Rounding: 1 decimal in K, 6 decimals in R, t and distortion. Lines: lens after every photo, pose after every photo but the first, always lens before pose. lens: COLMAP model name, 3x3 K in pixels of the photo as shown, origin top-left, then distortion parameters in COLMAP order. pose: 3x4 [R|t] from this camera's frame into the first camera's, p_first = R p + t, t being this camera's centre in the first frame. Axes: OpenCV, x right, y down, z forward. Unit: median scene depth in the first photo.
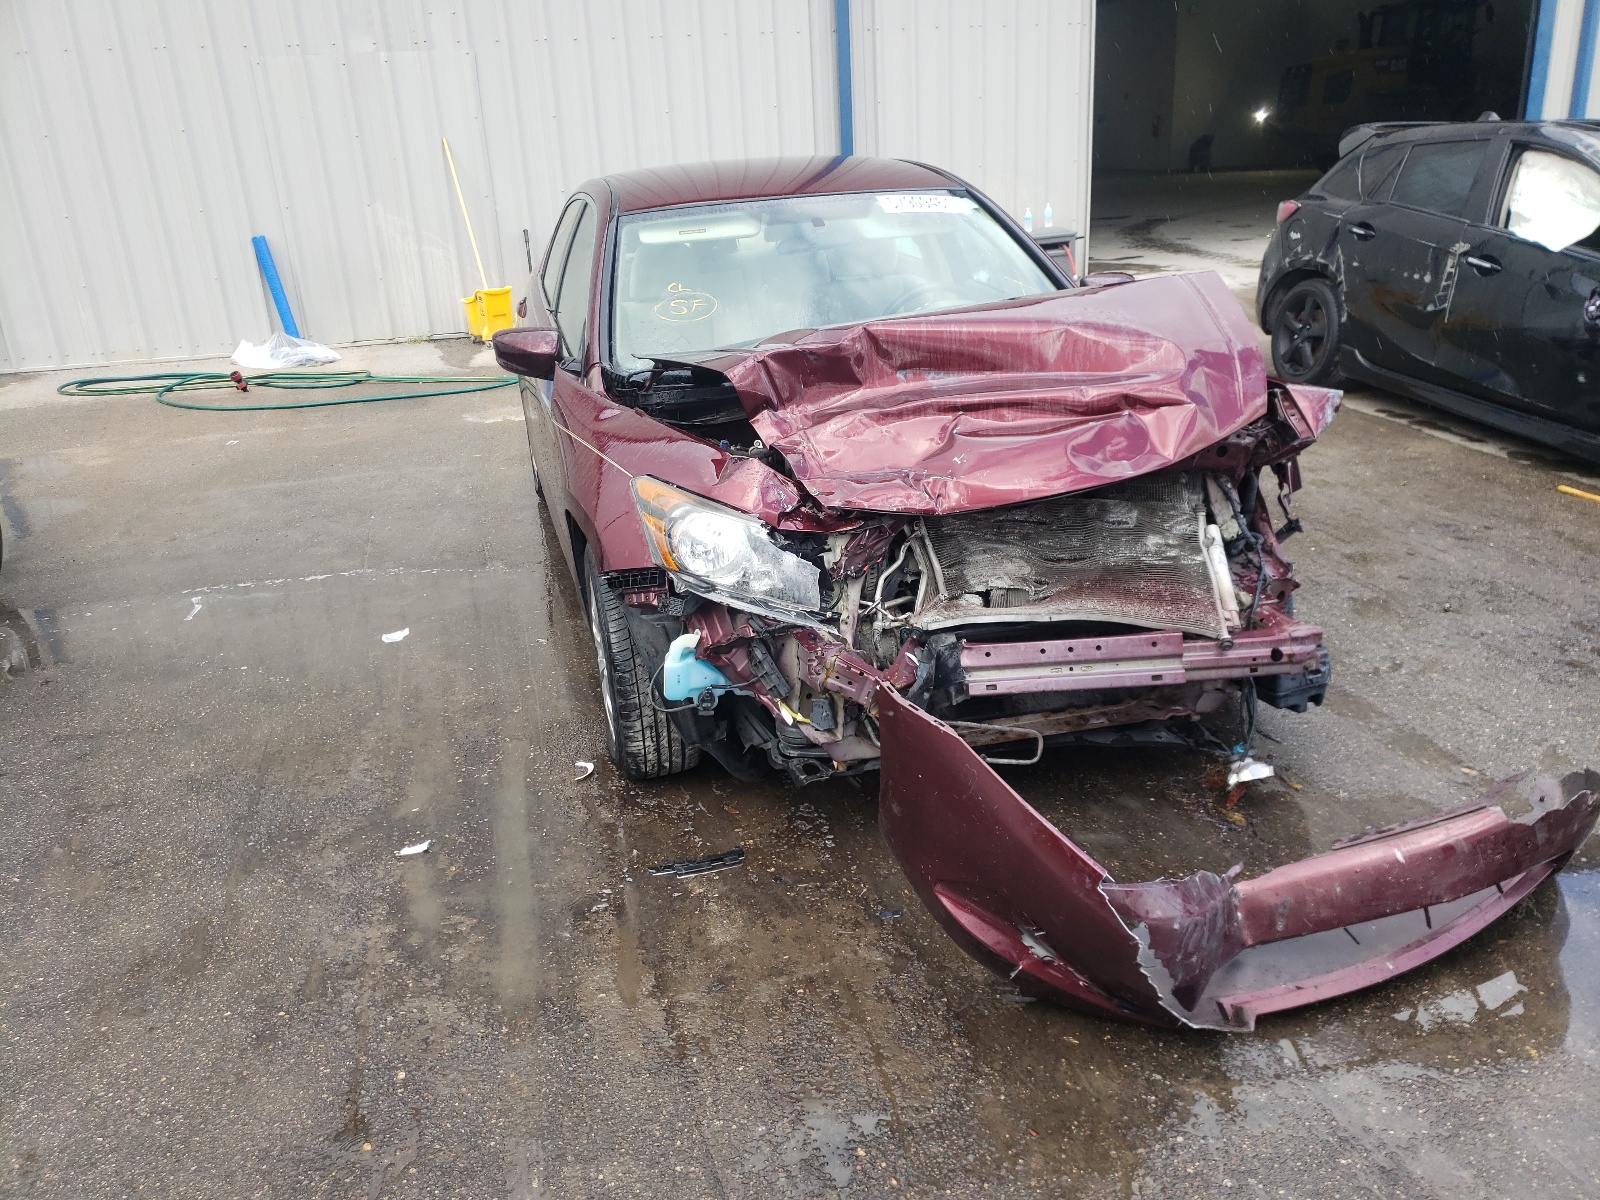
lens RADIAL K [[1335.6, 0, 800.0], [0, 1335.6, 600.0], [0, 0, 1]] dist [0.031857, -0.002884]
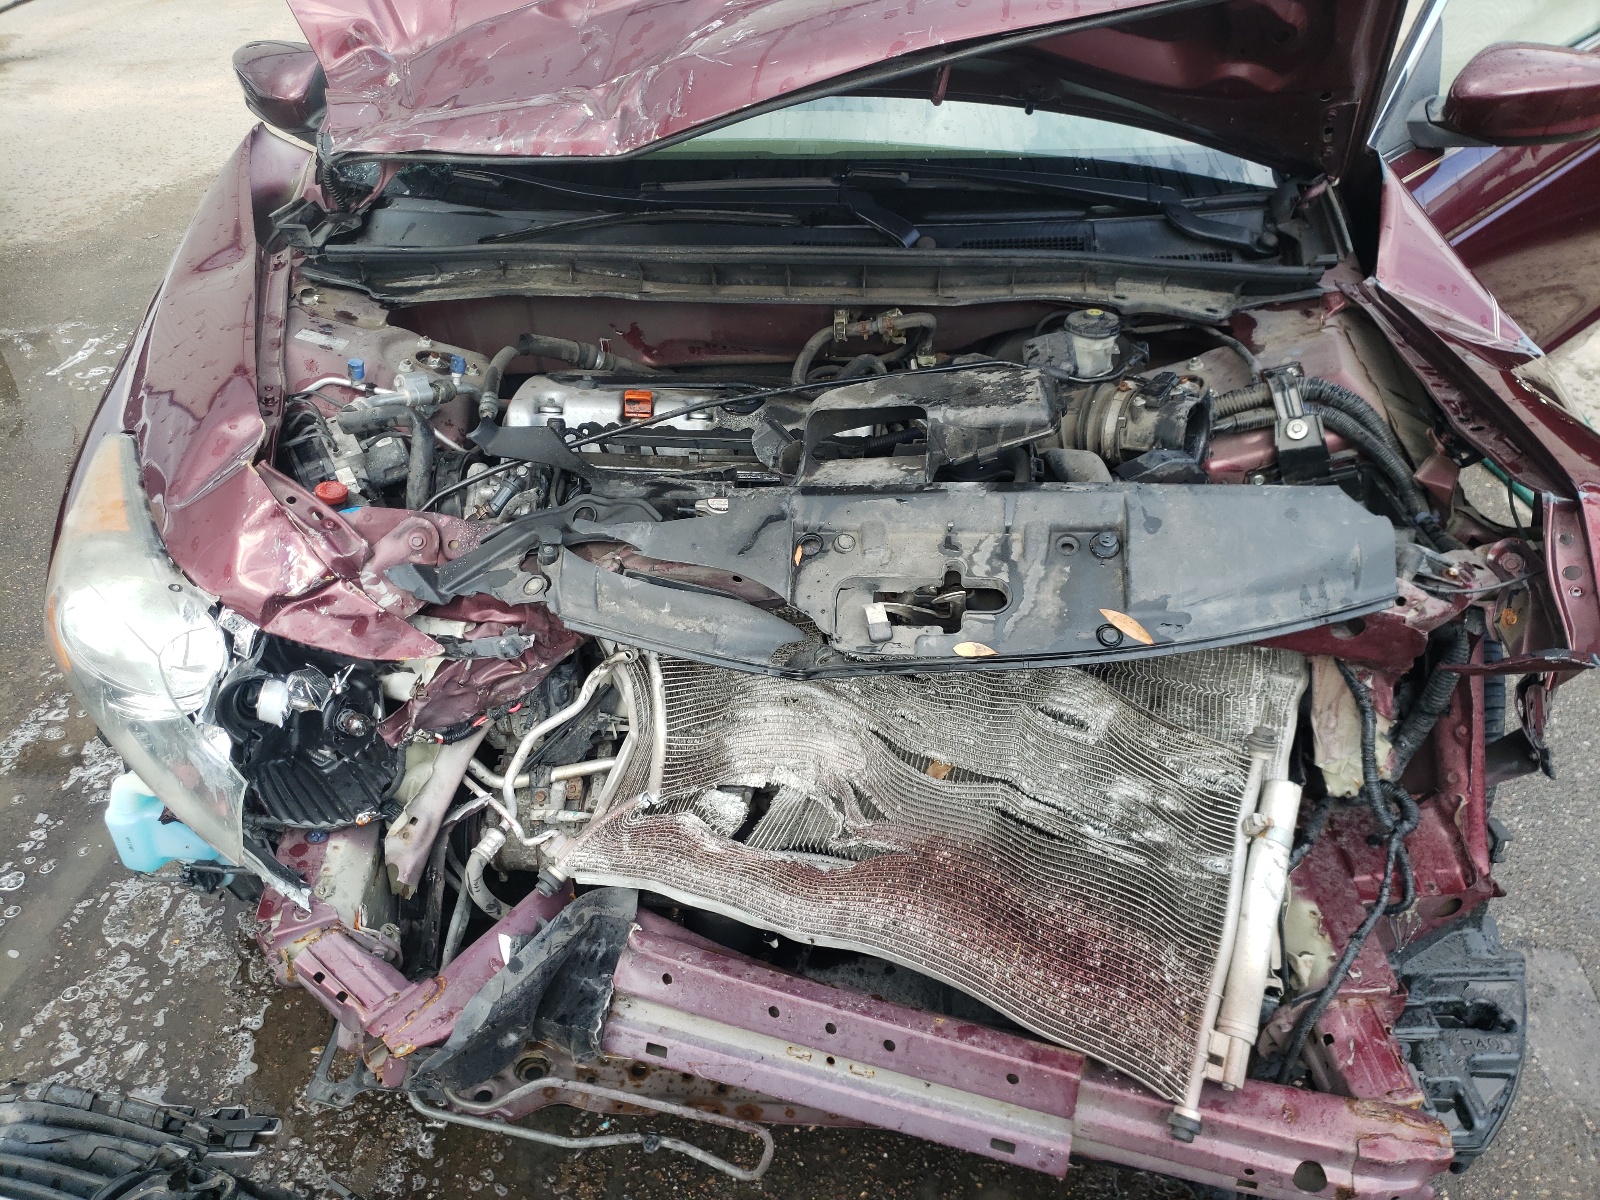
lens RADIAL K [[1335.6, 0, 800.0], [0, 1335.6, 600.0], [0, 0, 1]] dist [0.031857, -0.002884]
pose [[0.947331, 0.217060, -0.235475, 0.255311], [-0.146081, 0.947200, 0.285433, -0.213846], [0.284998, -0.236001, 0.929021, 0.587752]]
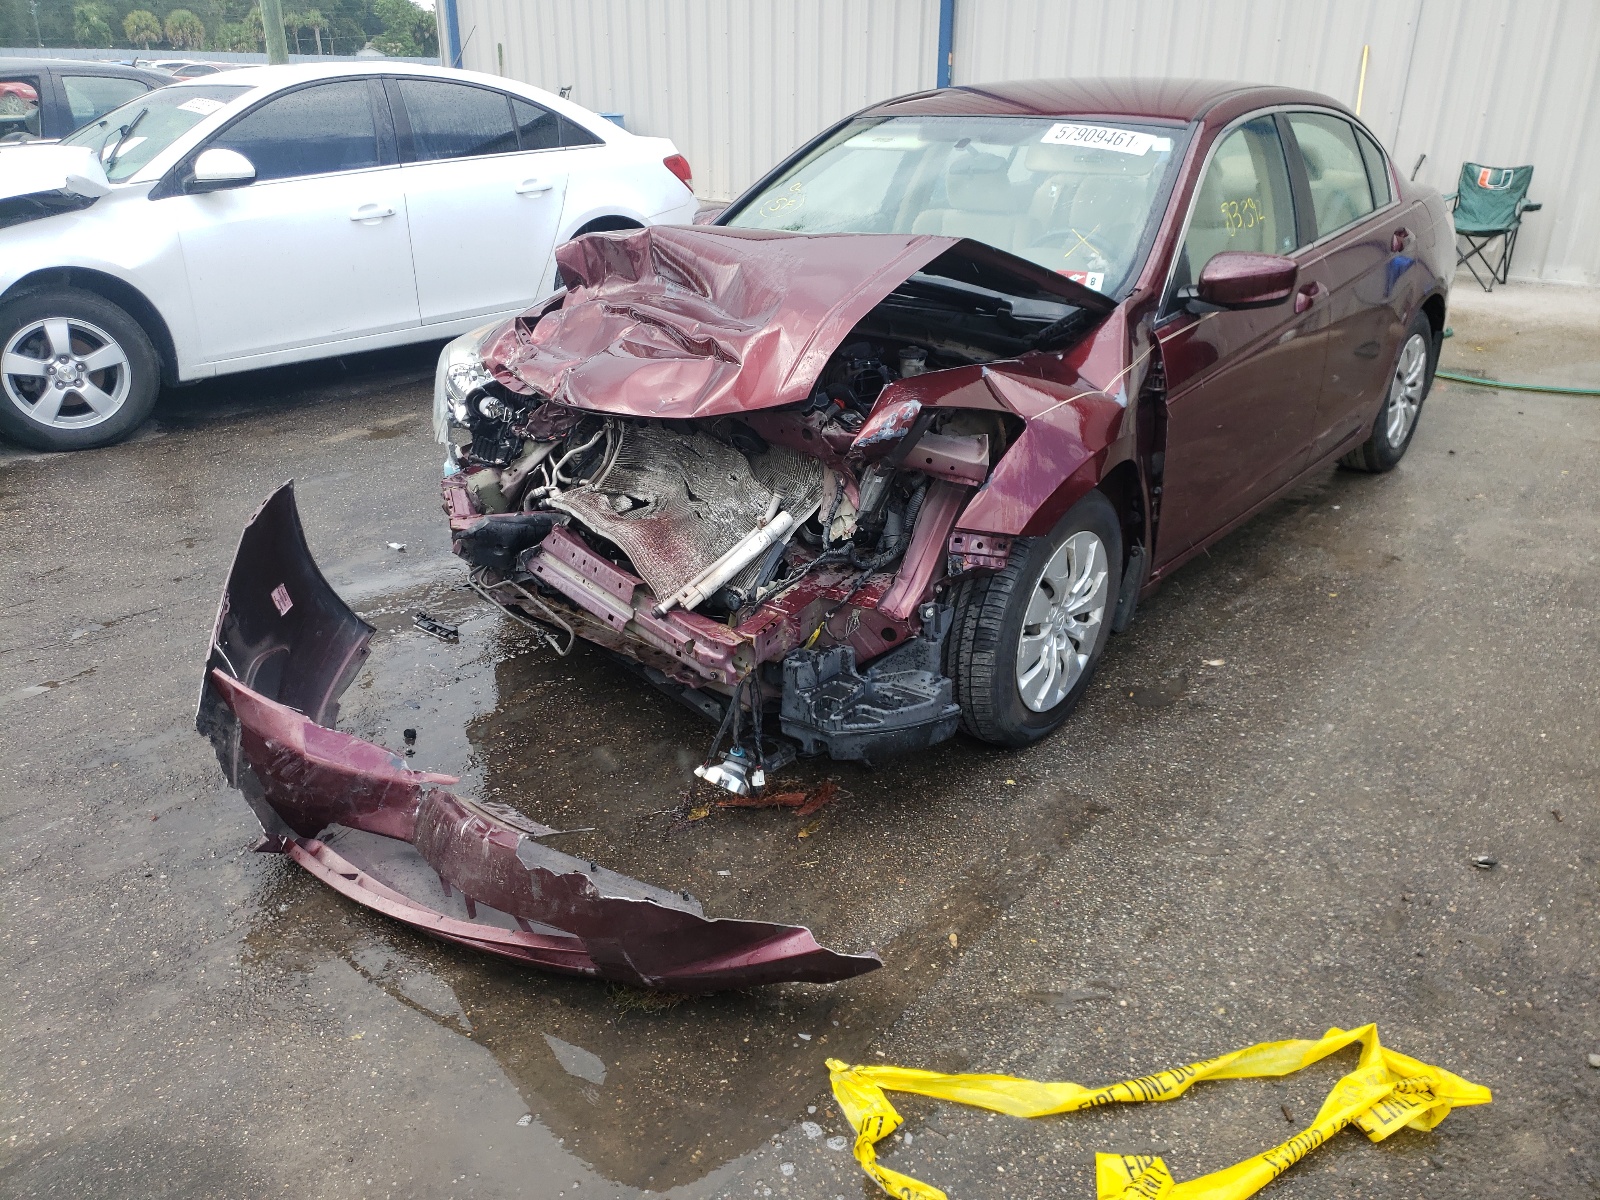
lens RADIAL K [[1335.6, 0, 800.0], [0, 1335.6, 600.0], [0, 0, 1]] dist [0.031857, -0.002884]
pose [[0.566483, 0.368090, -0.737297, 1.012706], [-0.320179, 0.922717, 0.214658, -0.199169], [0.759330, 0.114468, 0.640558, 0.452286]]
